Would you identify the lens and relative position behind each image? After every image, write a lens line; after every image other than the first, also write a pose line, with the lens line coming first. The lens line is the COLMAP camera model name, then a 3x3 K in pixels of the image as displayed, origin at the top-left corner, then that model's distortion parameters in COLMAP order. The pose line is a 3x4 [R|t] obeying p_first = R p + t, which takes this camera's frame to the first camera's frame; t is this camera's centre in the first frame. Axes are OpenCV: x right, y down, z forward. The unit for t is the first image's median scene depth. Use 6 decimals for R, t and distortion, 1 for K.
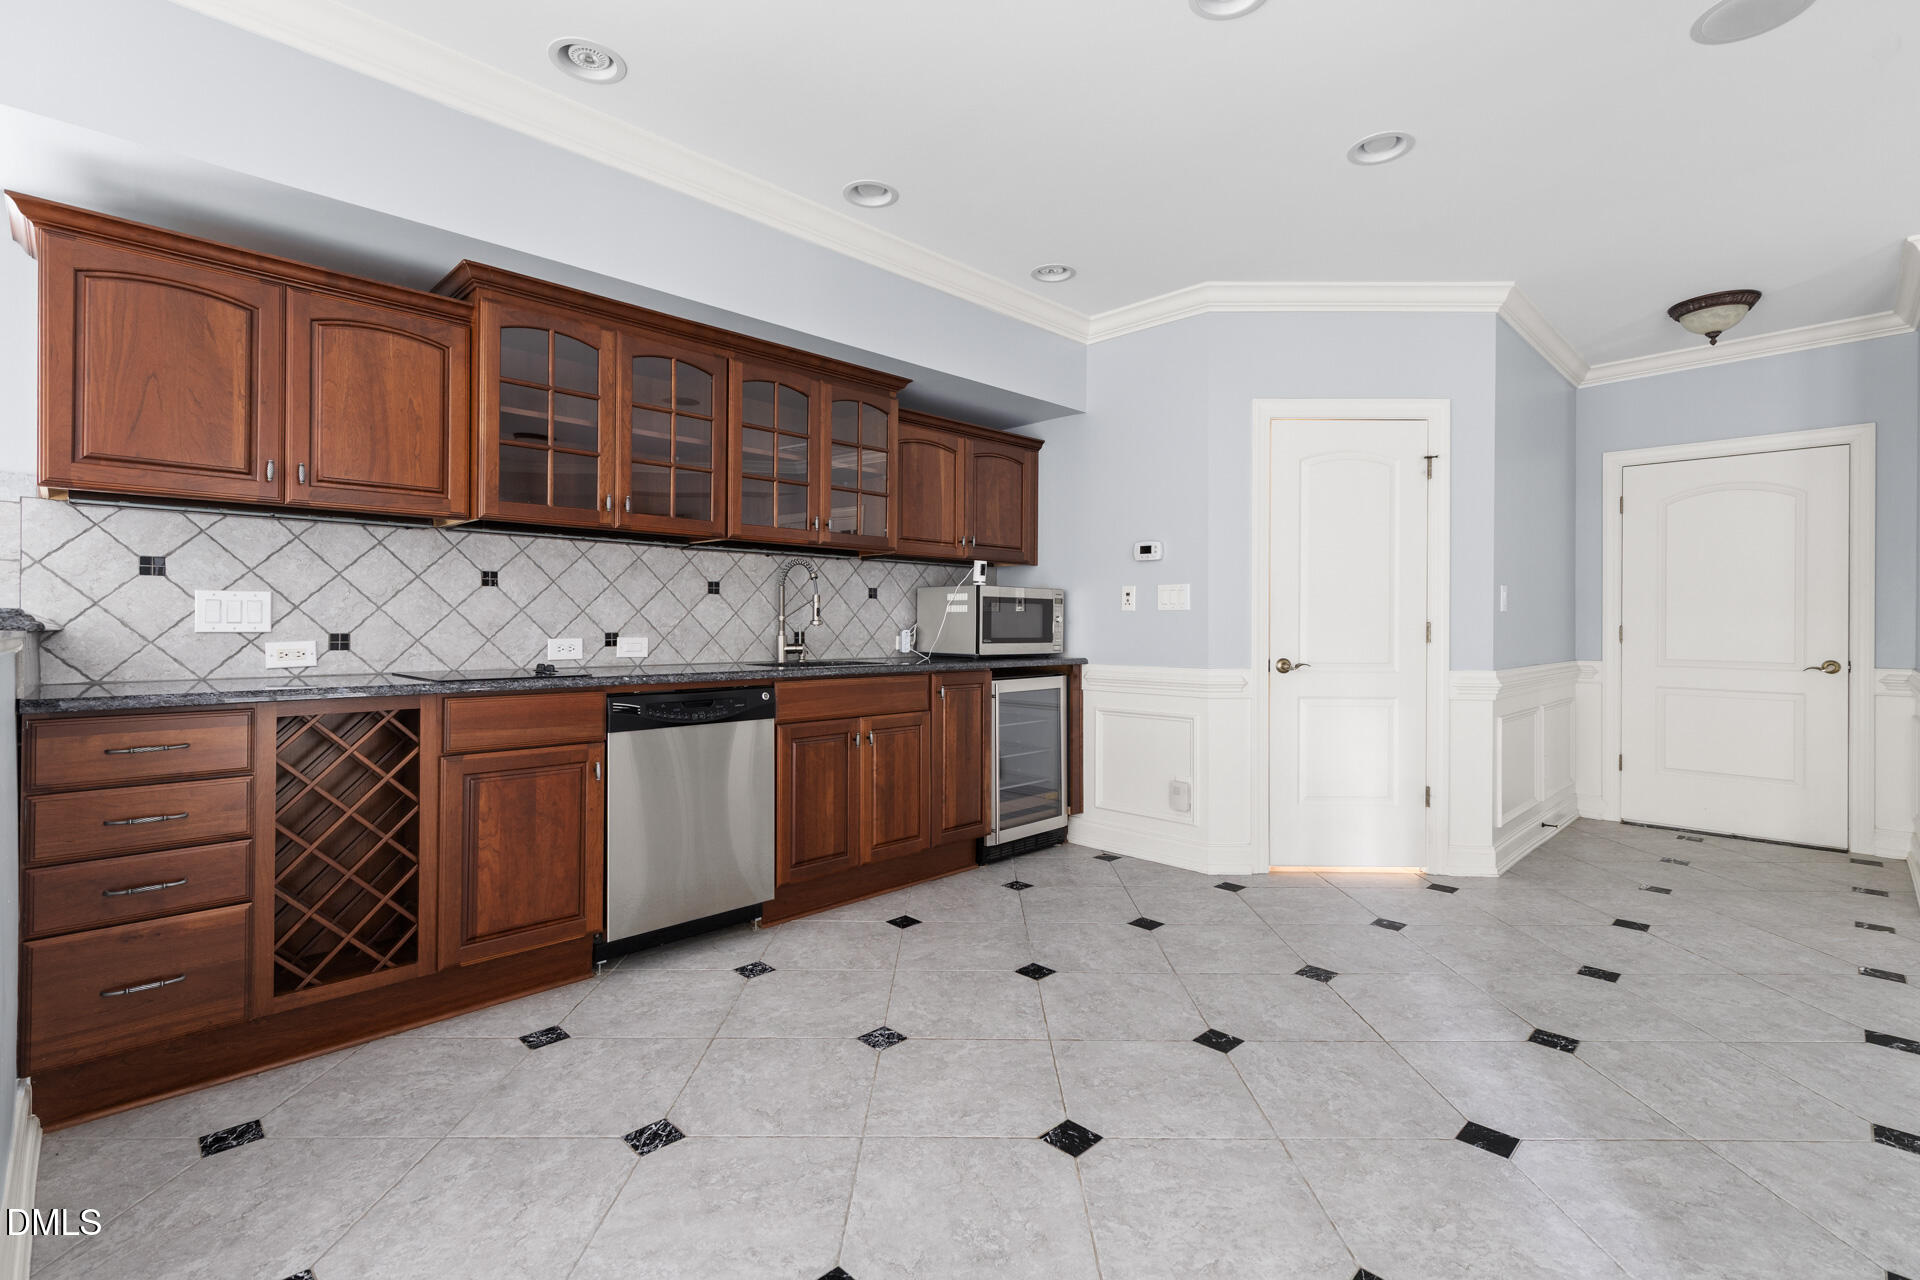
lens RADIAL K [[874.1, 0, 965.0], [0, 874.1, 627.1], [0, 0, 1]] dist [0.001367, 0.000137]
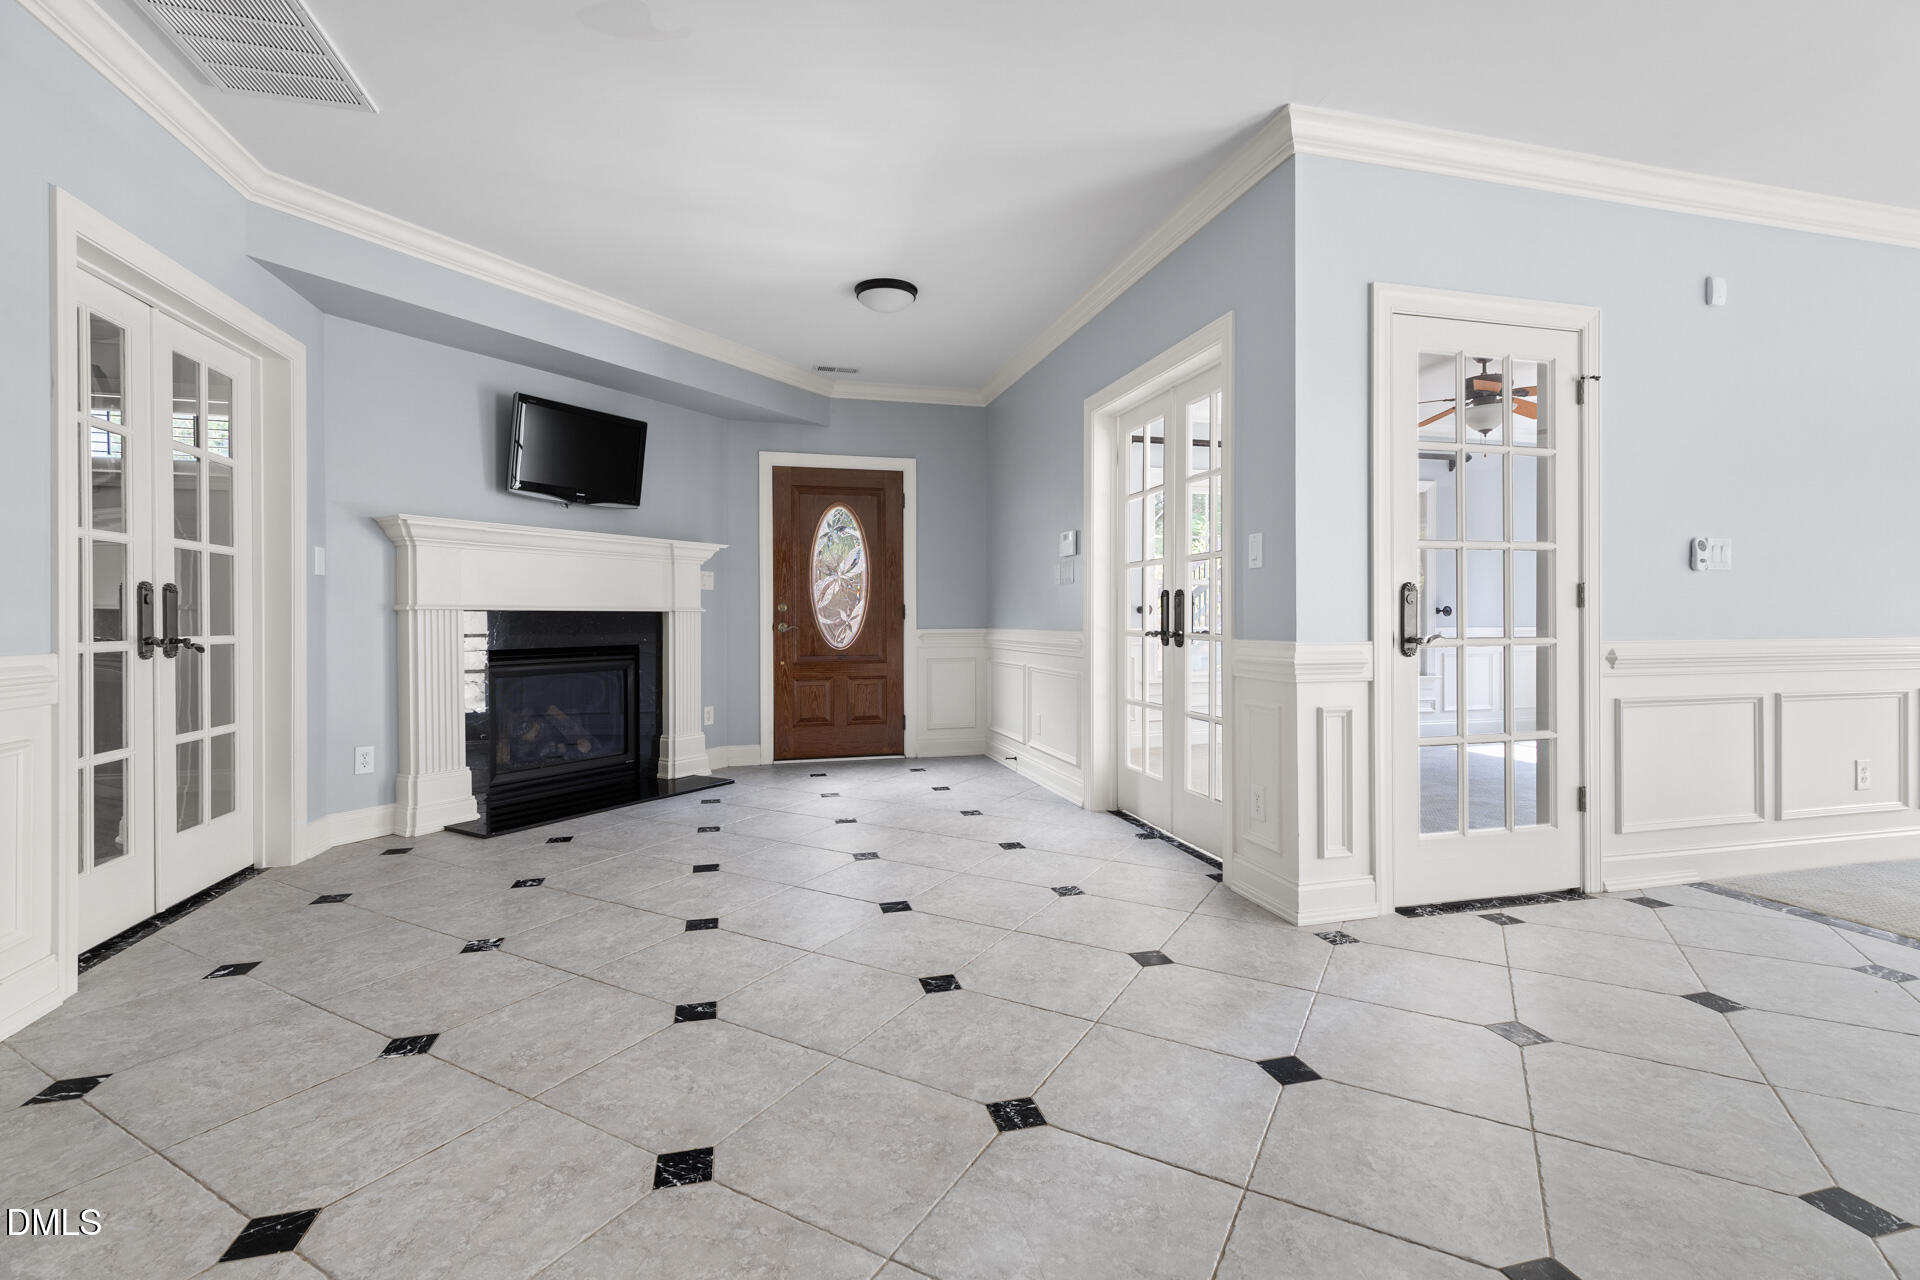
lens RADIAL K [[874.1, 0, 960.3], [0, 874.1, 625.4], [0, 0, 1]] dist [0.001367, 0.000137]
pose [[-0.868618, -0.004593, 0.495461, 0.339252], [0.001093, 0.999937, 0.011186, 0.046138], [-0.495481, 0.010258, -0.868558, 1.635551]]
